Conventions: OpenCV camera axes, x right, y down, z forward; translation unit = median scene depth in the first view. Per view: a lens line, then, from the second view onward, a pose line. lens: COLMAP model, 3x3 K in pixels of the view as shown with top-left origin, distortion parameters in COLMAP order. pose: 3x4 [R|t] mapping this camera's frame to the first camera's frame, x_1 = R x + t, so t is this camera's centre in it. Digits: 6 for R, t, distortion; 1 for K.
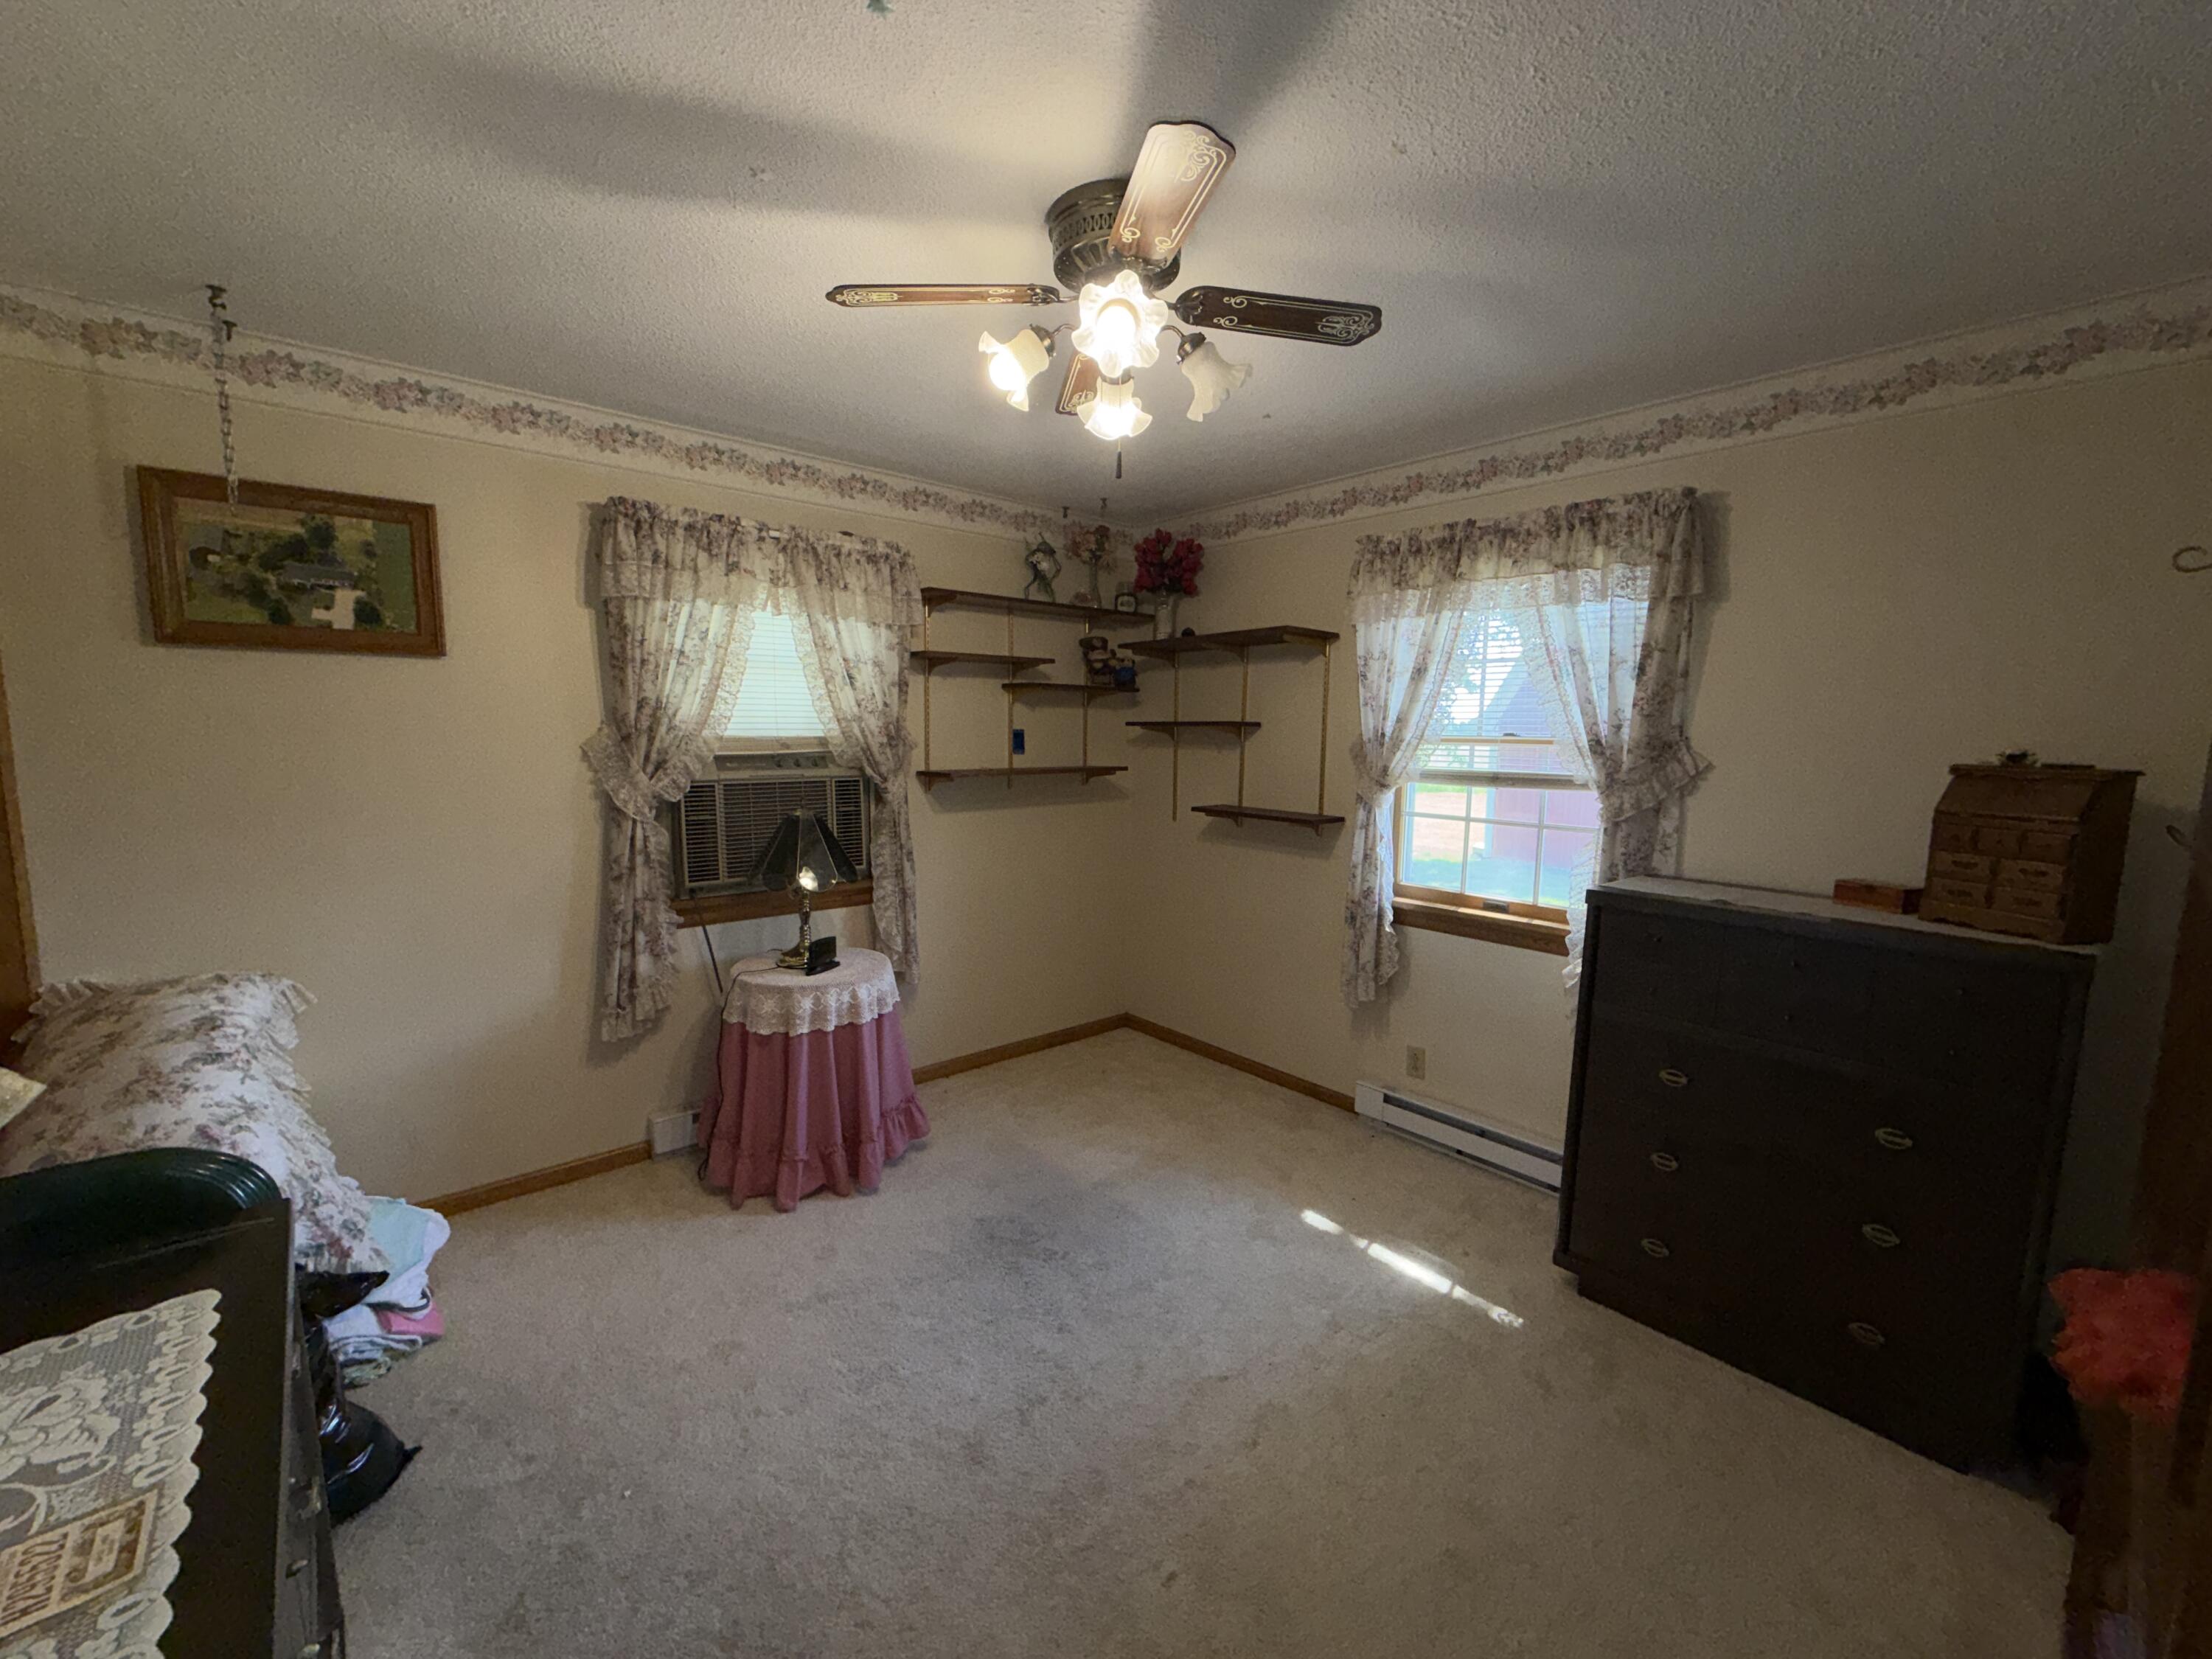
lens RADIAL K [[885.8, 0, 1099.2], [0, 885.8, 822.7], [0, 0, 1]] dist [-0.000866, 0.000100]
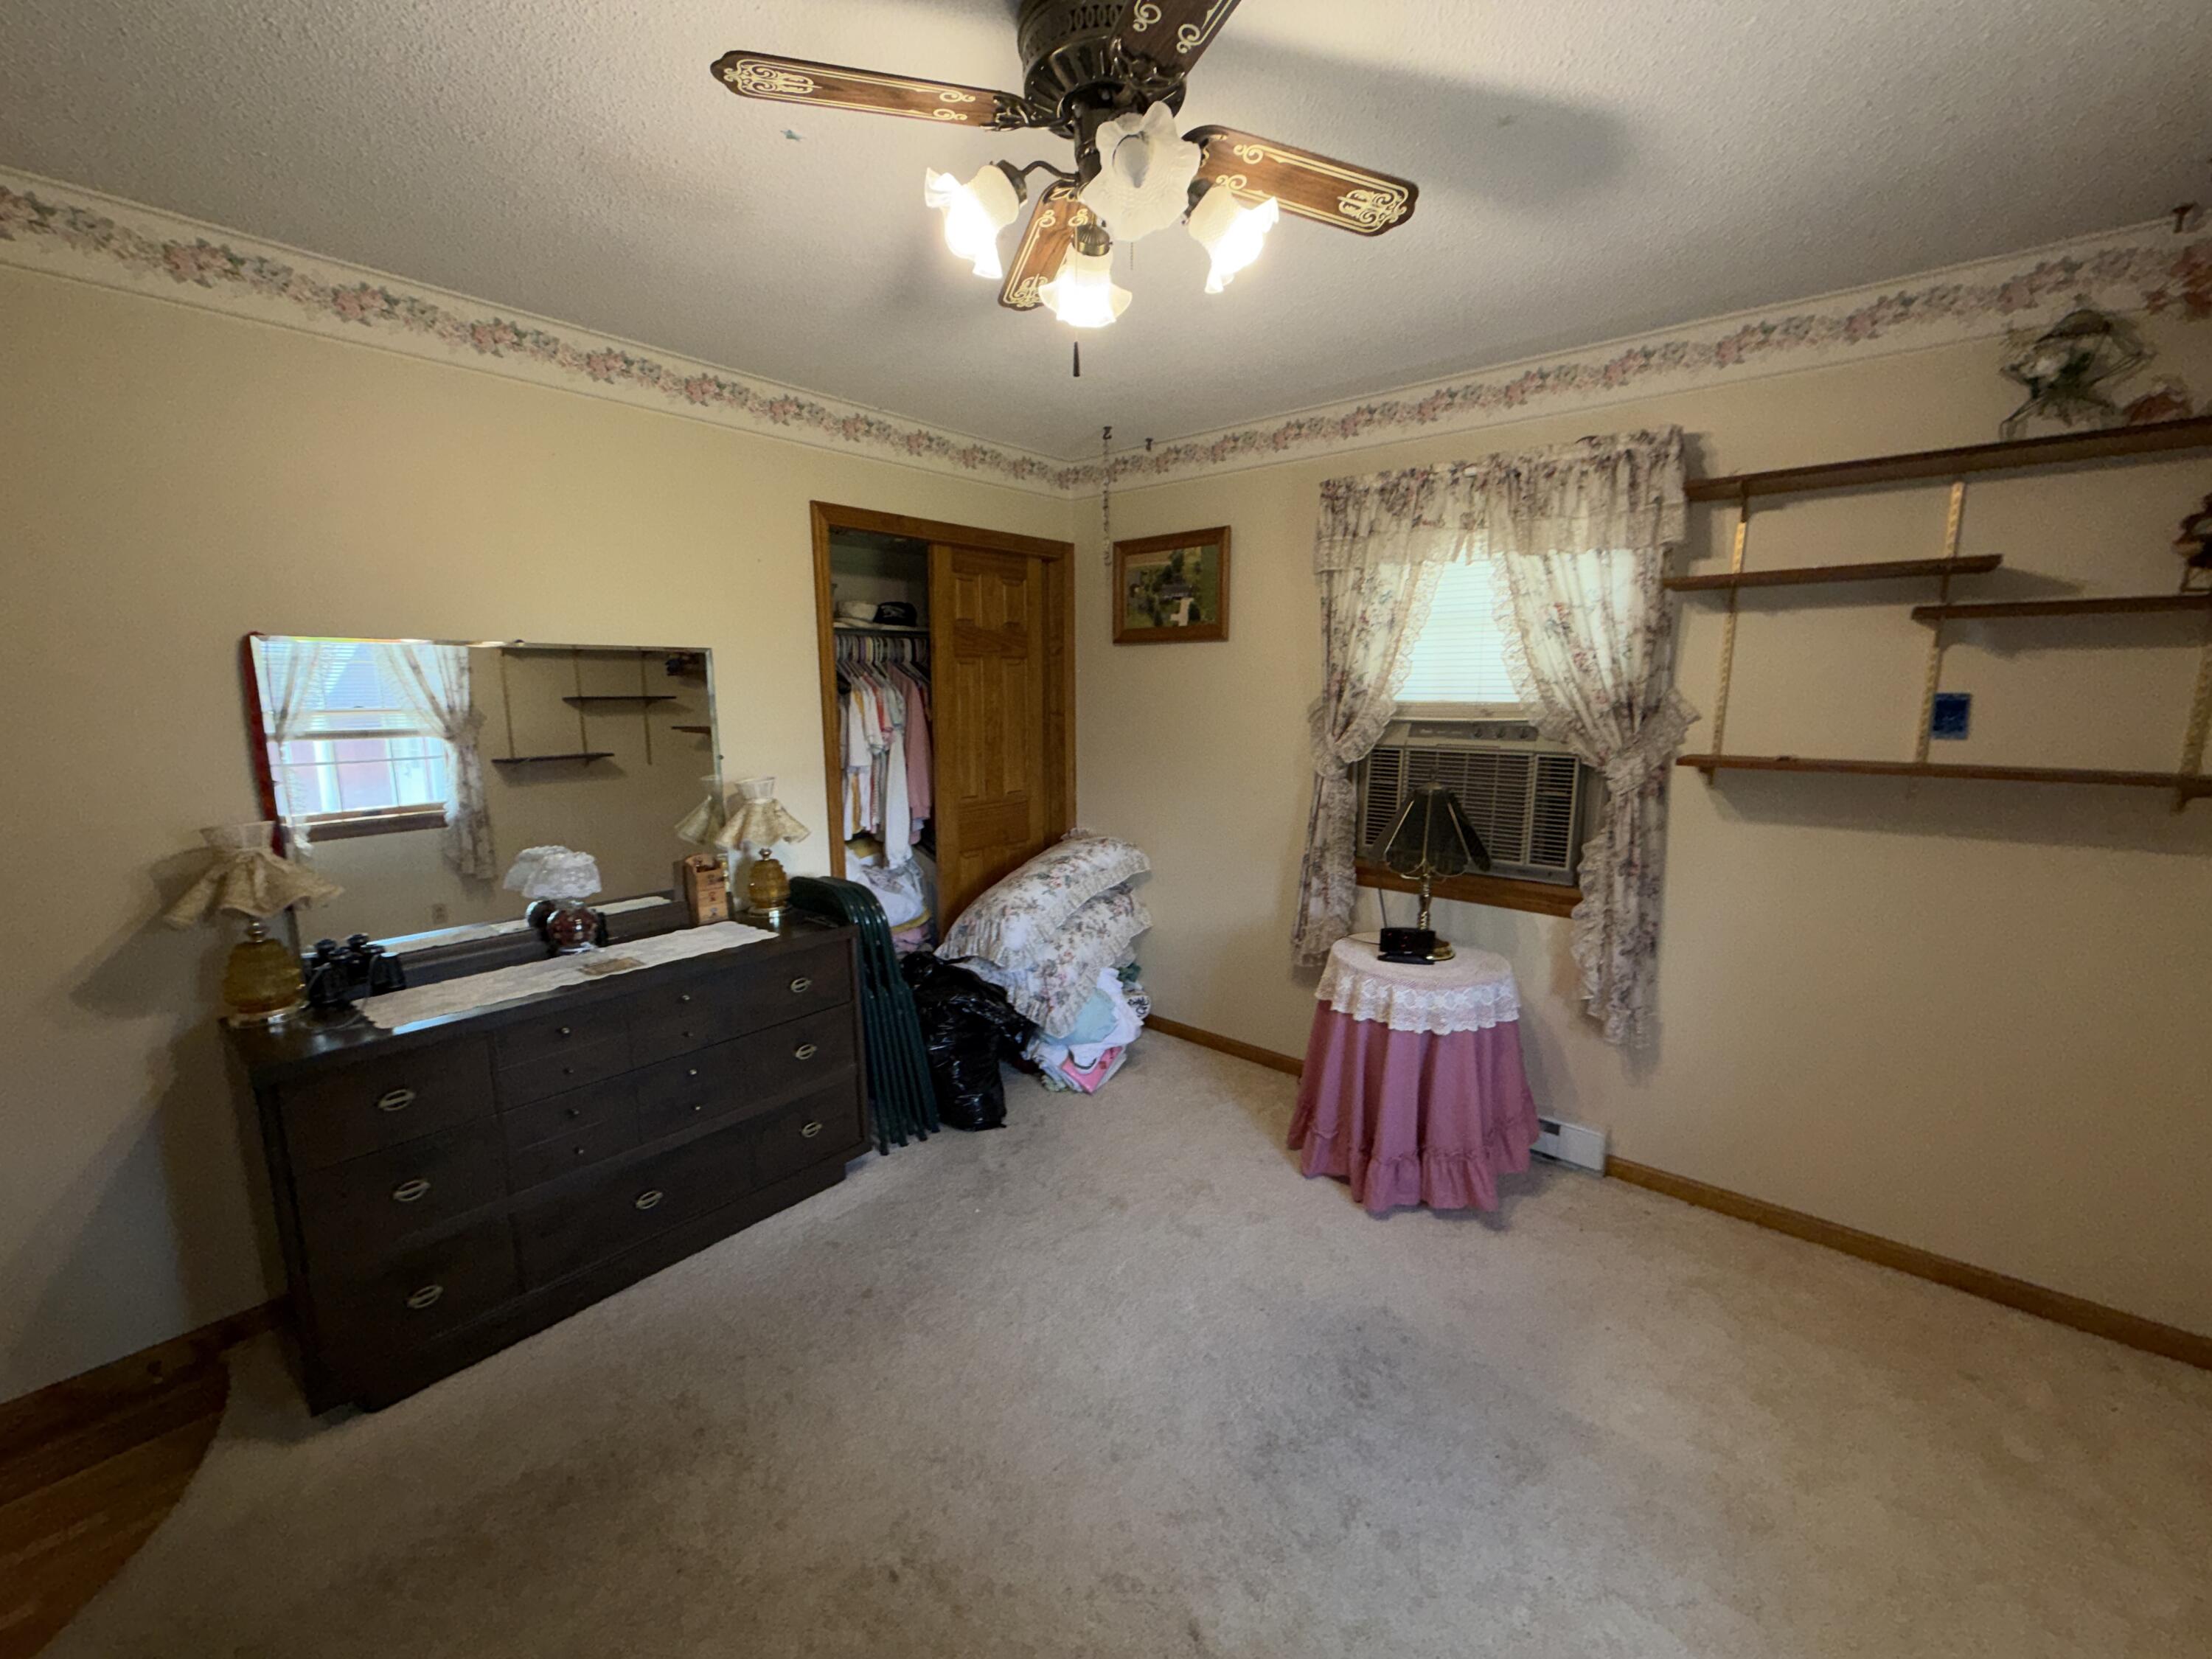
lens RADIAL K [[885.8, 0, 1099.2], [0, 885.8, 822.7], [0, 0, 1]] dist [-0.000866, 0.000100]
pose [[0.143021, 0.138862, -0.979930, 0.491951], [-0.105412, 0.986614, 0.124424, -0.050843], [0.984090, 0.085501, 0.155745, 0.525650]]
